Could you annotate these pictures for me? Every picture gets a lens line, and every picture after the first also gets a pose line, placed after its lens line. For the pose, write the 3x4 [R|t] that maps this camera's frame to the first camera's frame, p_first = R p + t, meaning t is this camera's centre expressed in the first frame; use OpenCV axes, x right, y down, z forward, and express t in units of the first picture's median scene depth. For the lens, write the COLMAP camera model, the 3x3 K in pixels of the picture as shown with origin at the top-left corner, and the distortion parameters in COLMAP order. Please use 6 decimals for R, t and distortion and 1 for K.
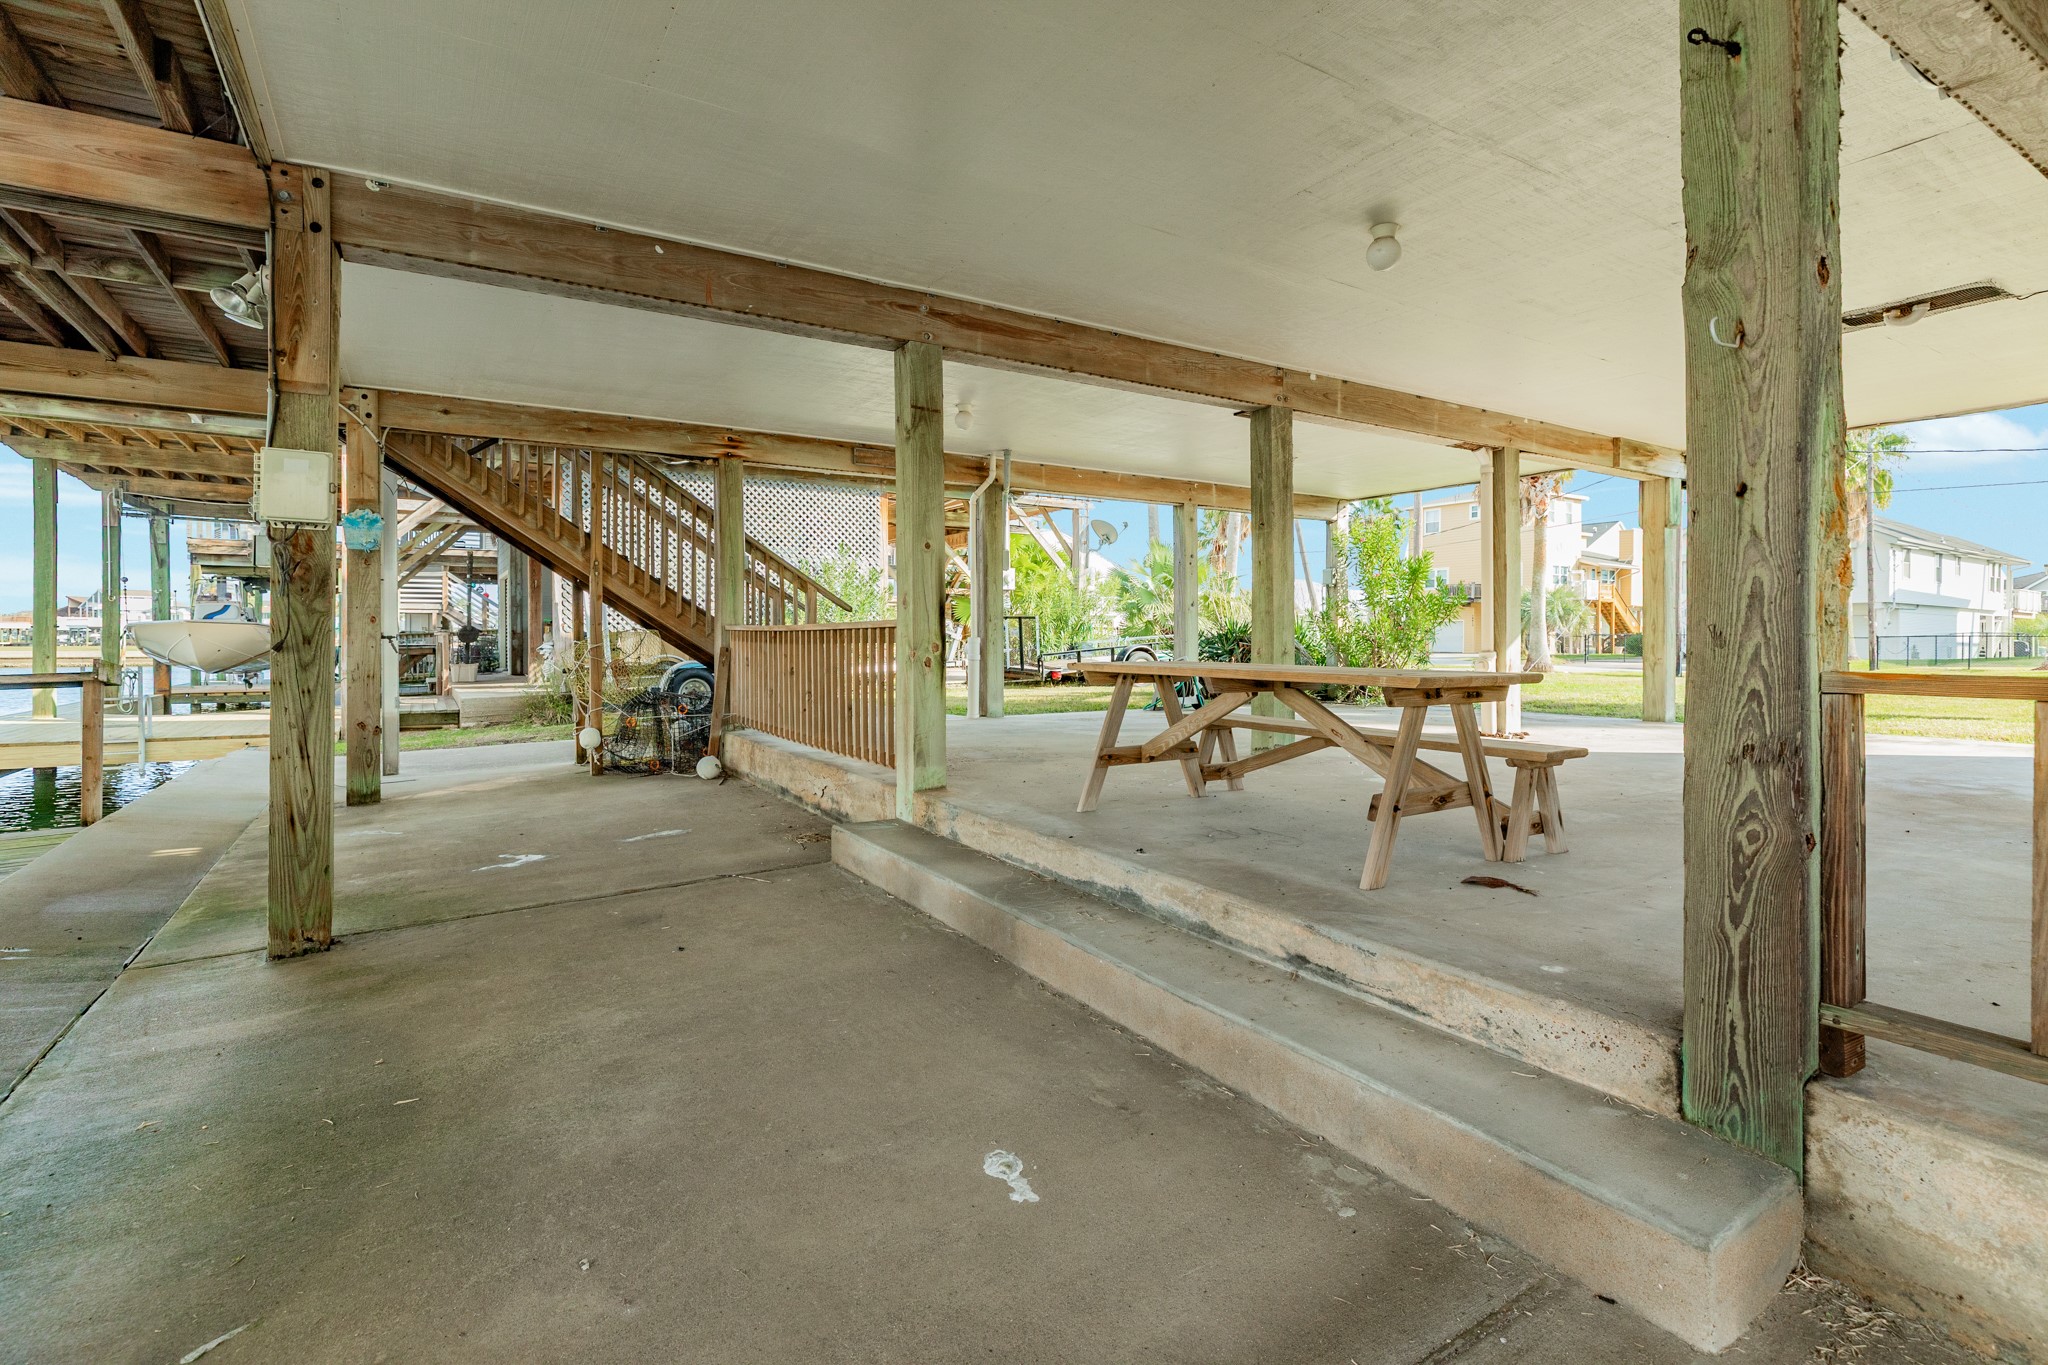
lens RADIAL K [[968.2, 0, 1022.5], [0, 968.2, 638.8], [0, 0, 1]] dist [-0.001874, -0.000043]
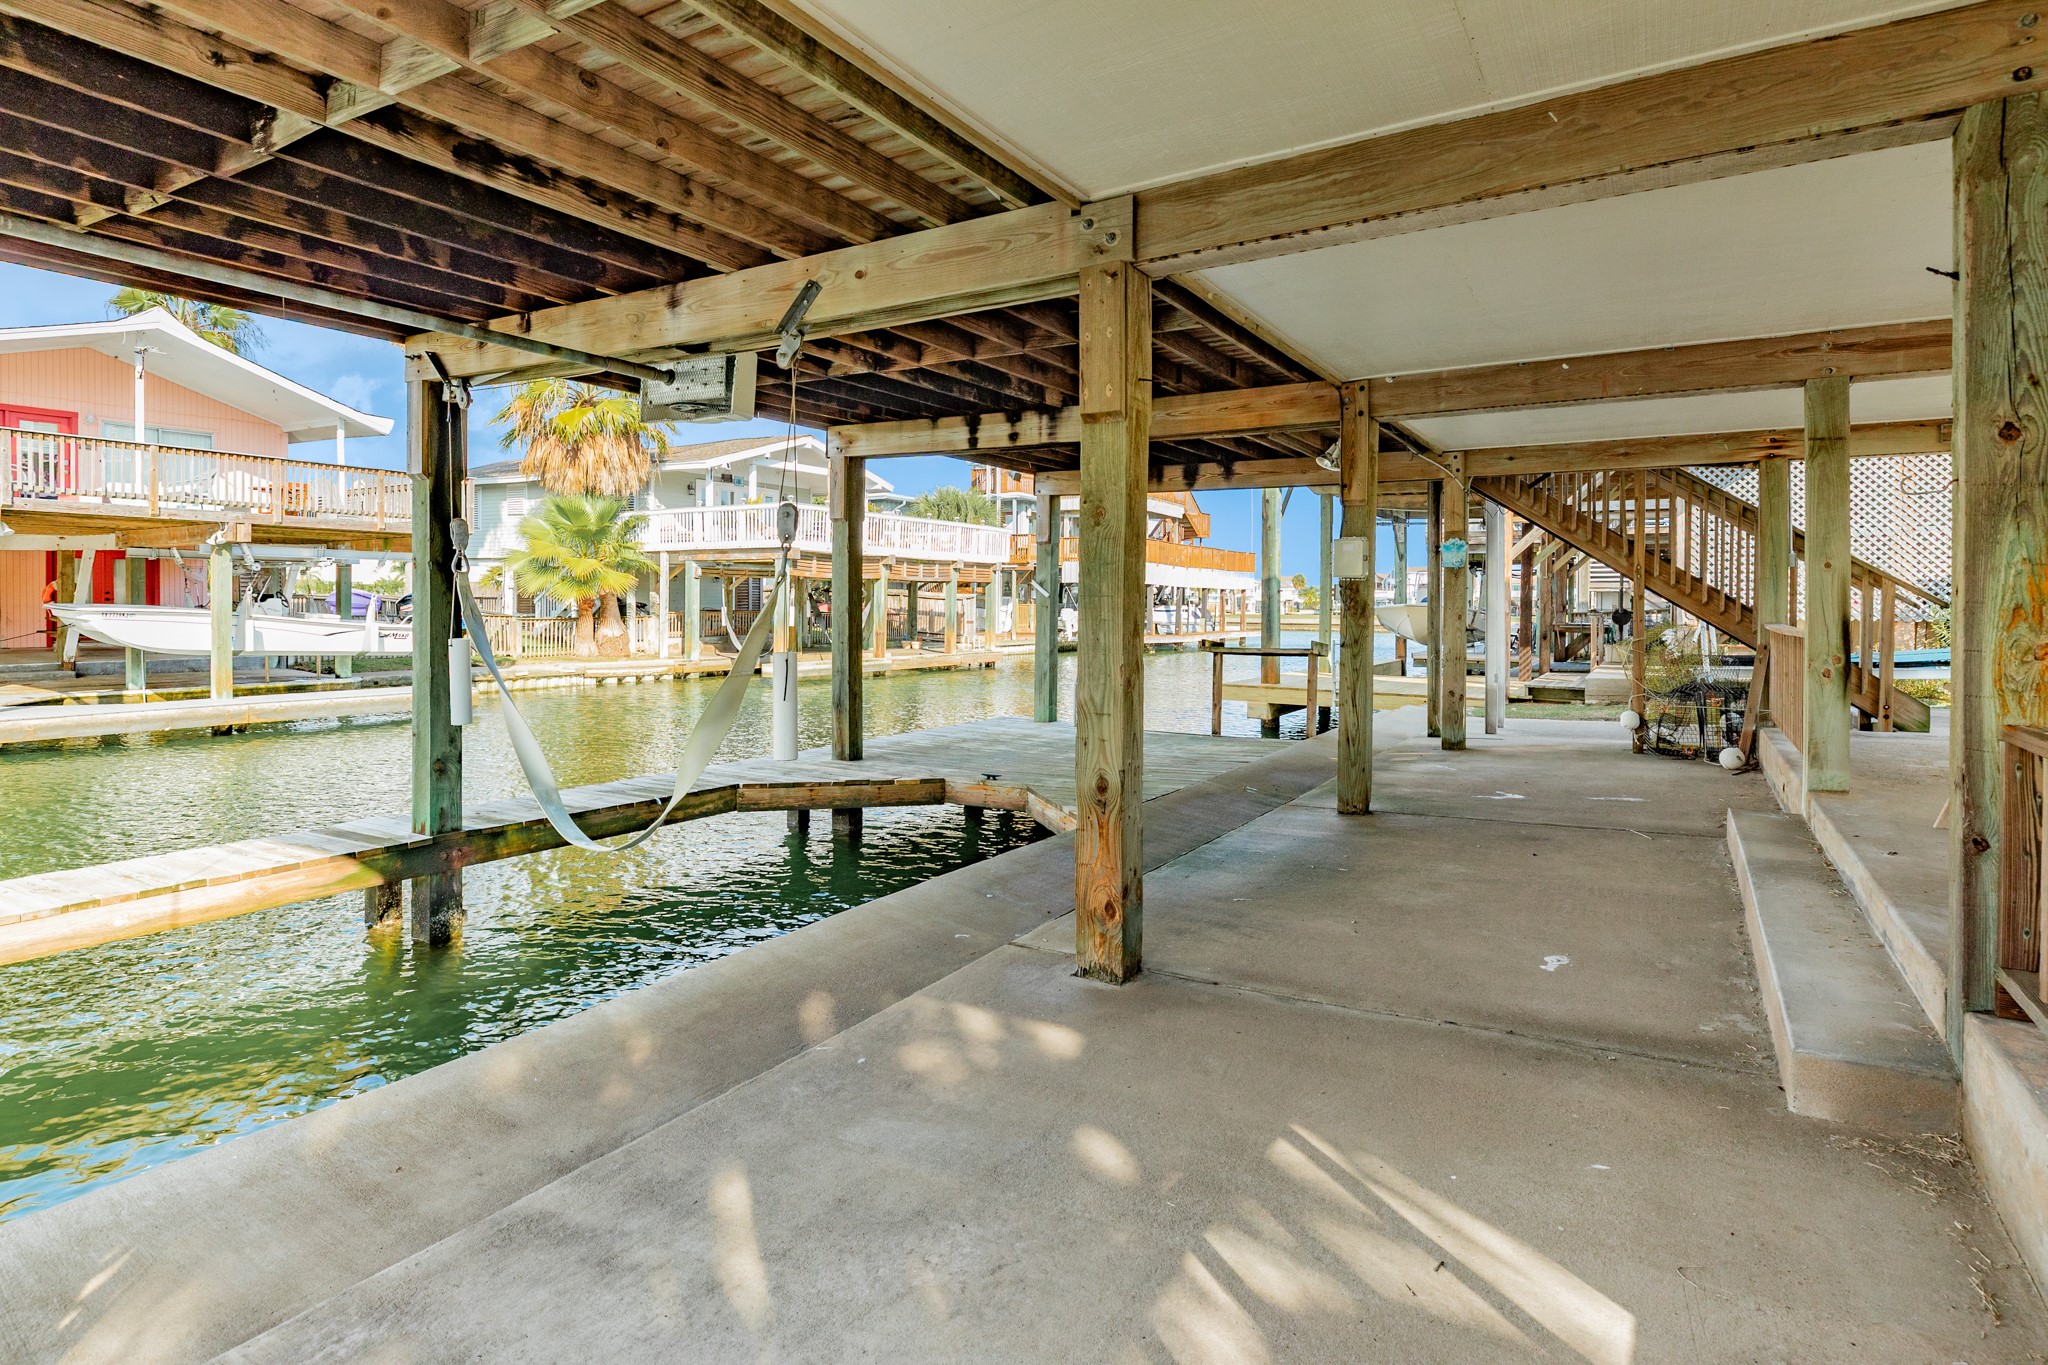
lens RADIAL K [[1011.8, 0, 1028.4], [0, 1011.8, 620.9], [0, 0, 1]] dist [0.001177, 0.000308]
pose [[0.451848, 0.013665, -0.891990, 0.501404], [-0.006089, 0.999907, 0.012234, -0.042050], [0.892074, -0.000096, 0.451889, -0.301110]]
